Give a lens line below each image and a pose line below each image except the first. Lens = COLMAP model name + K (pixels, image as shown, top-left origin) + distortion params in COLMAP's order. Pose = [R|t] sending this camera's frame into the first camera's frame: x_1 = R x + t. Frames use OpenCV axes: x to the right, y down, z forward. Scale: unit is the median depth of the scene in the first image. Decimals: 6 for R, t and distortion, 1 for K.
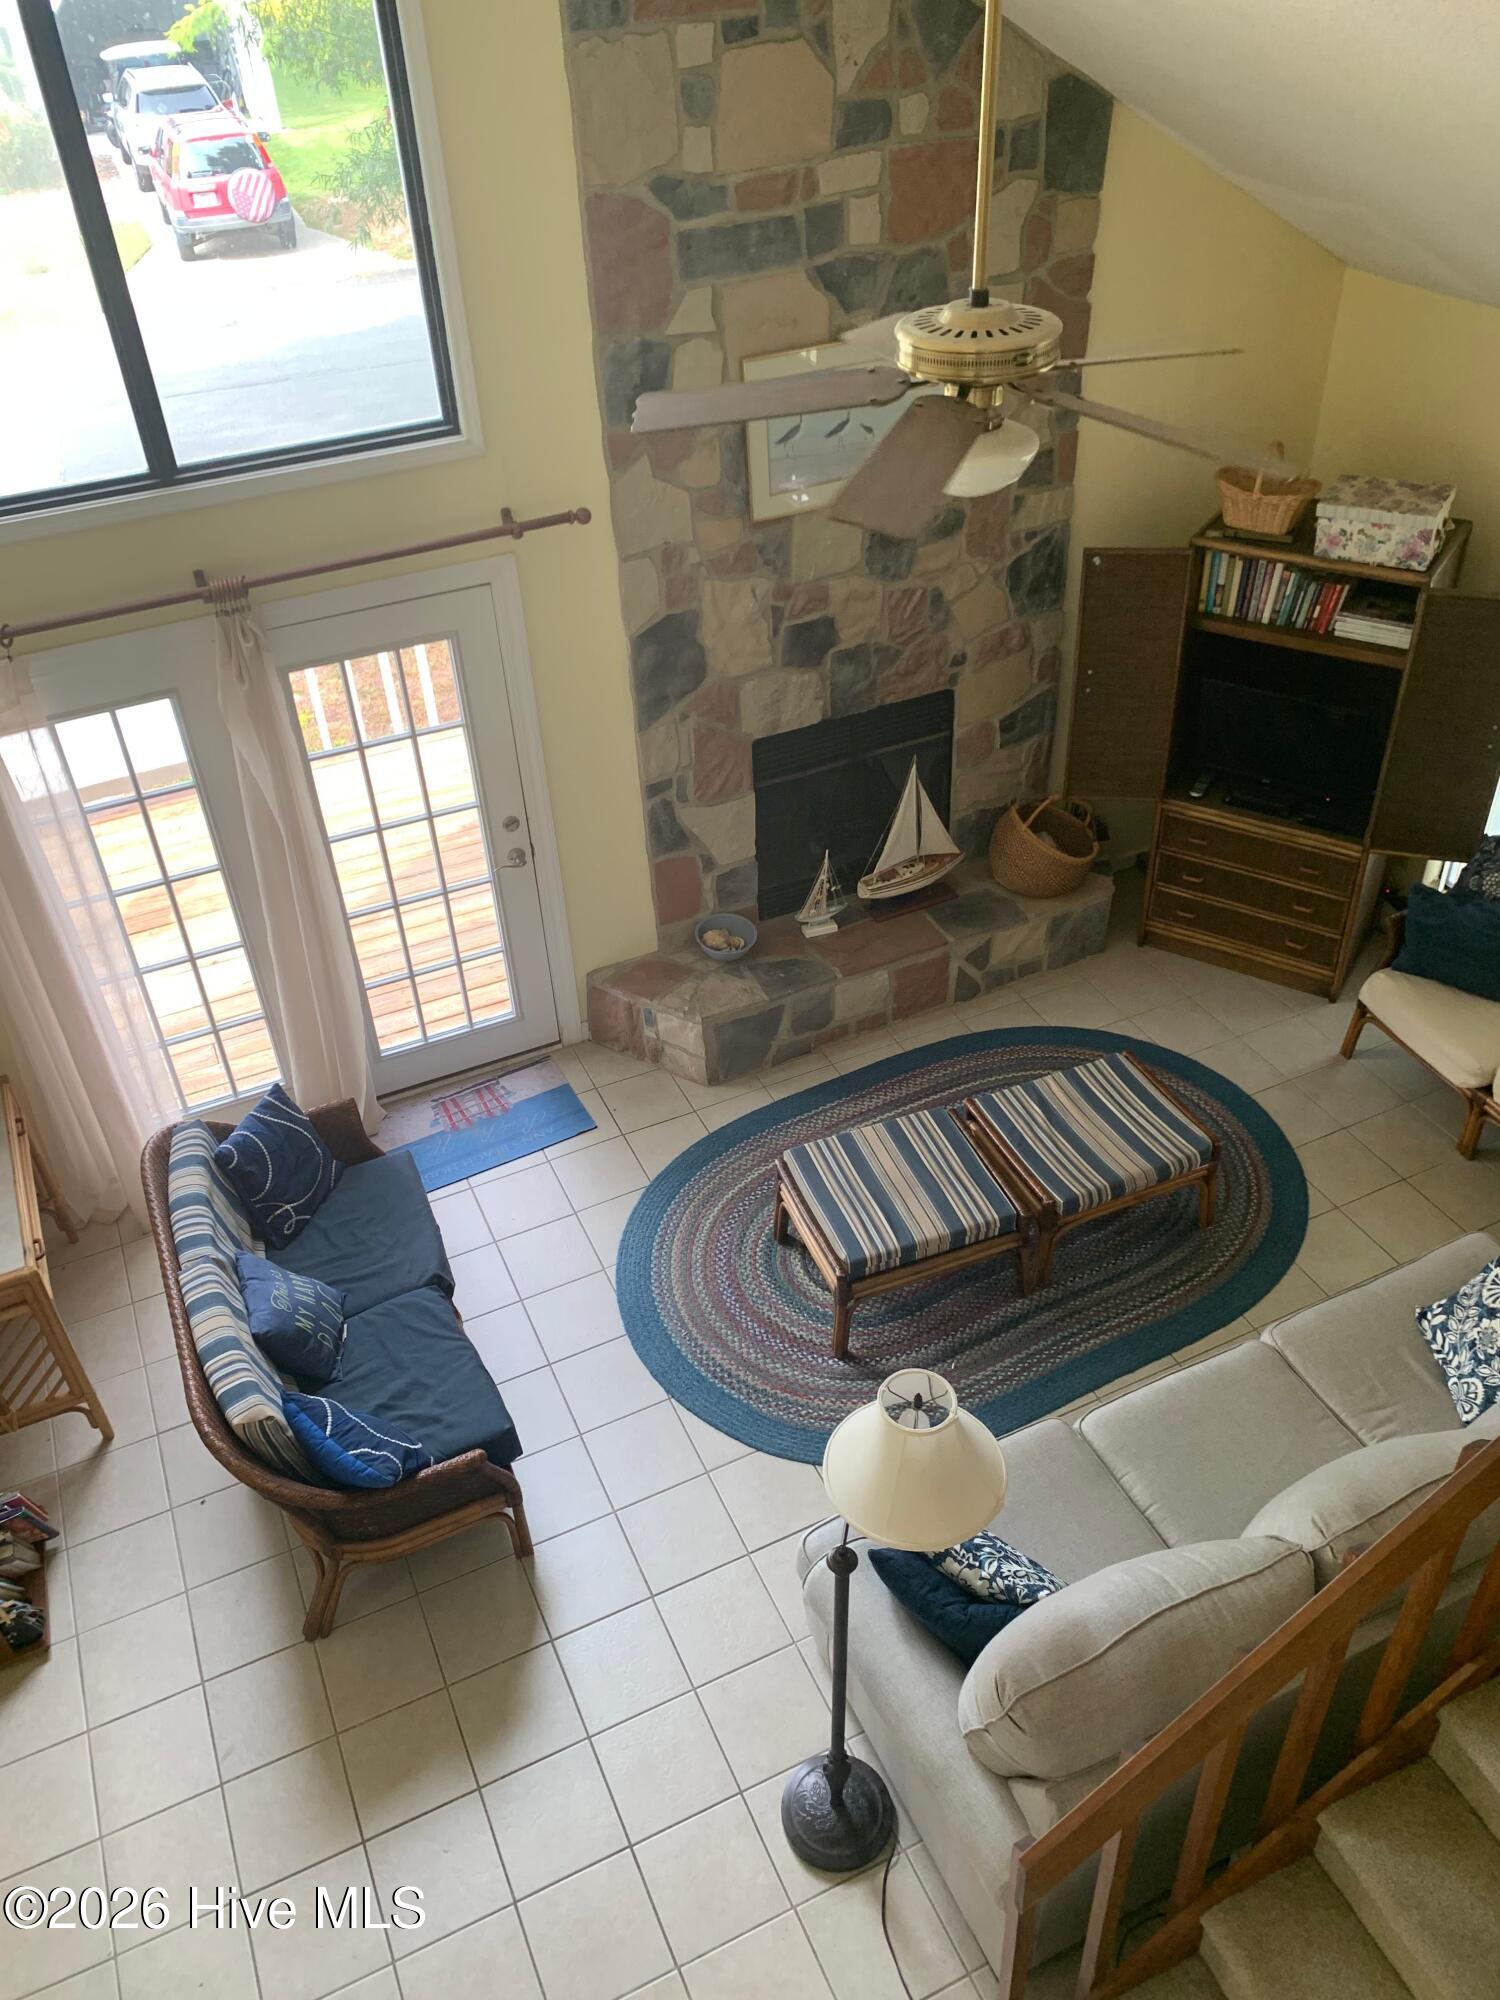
lens RADIAL K [[1543.9, 0, 757.9], [0, 1543.9, 1001.8], [0, 0, 1]] dist [0.086420, -0.133547]
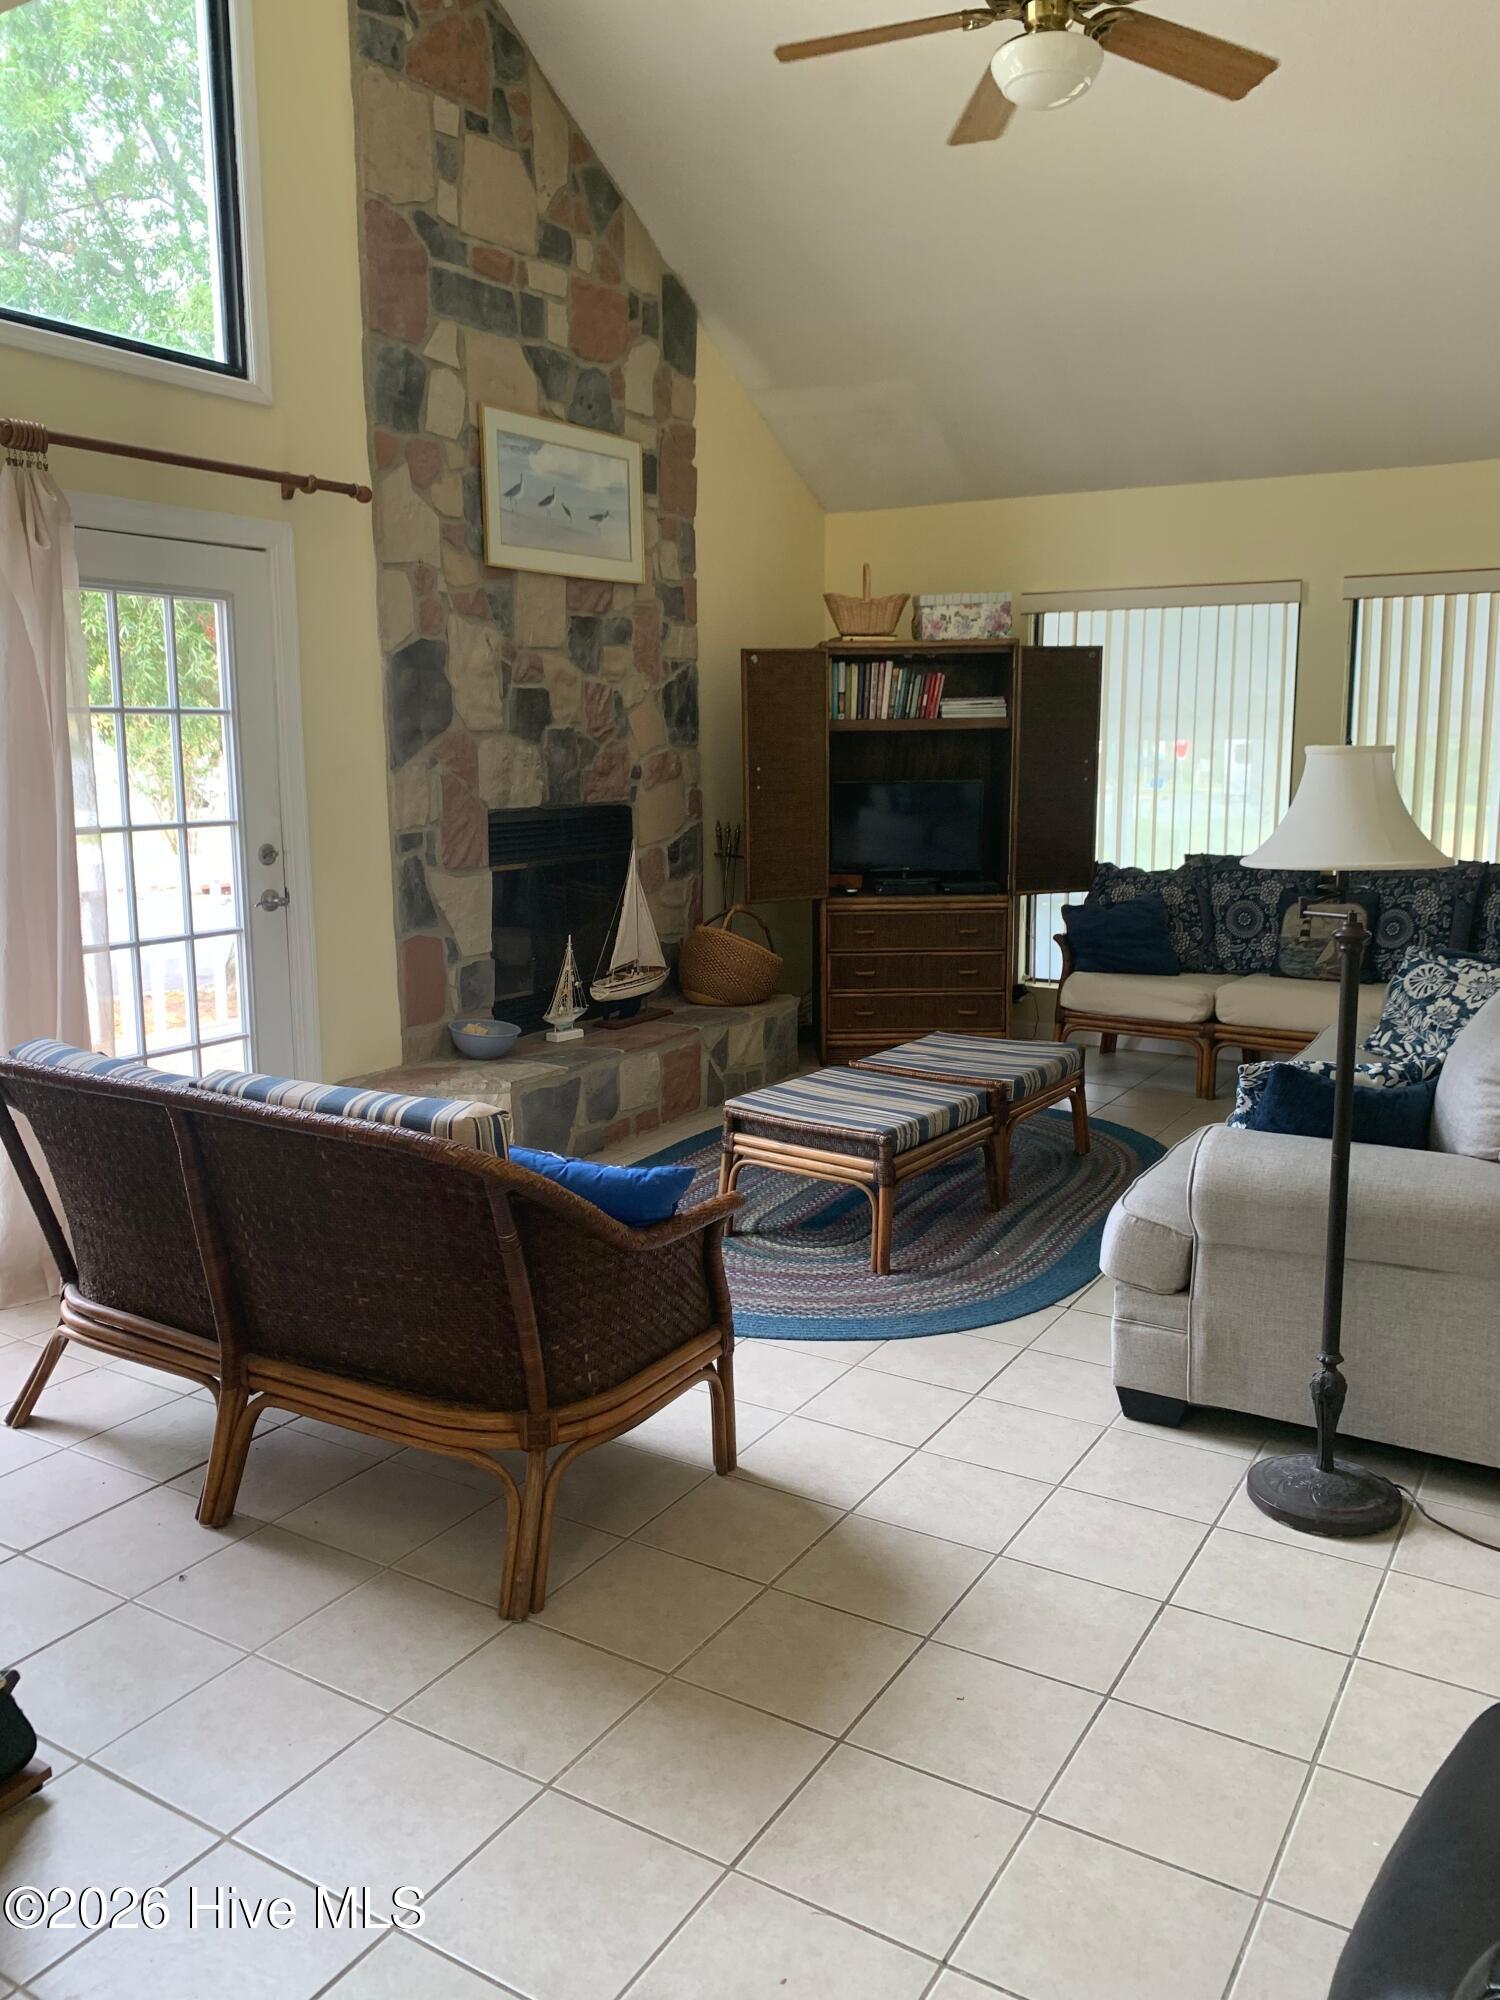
lens RADIAL K [[1527.5, 0, 779.9], [0, 1527.5, 966.0], [0, 0, 1]] dist [0.126024, -0.242539]
pose [[0.824388, -0.048938, 0.563905, -0.395579], [0.326575, 0.854835, -0.403243, 0.352184], [-0.462312, 0.516586, 0.720699, 0.305829]]
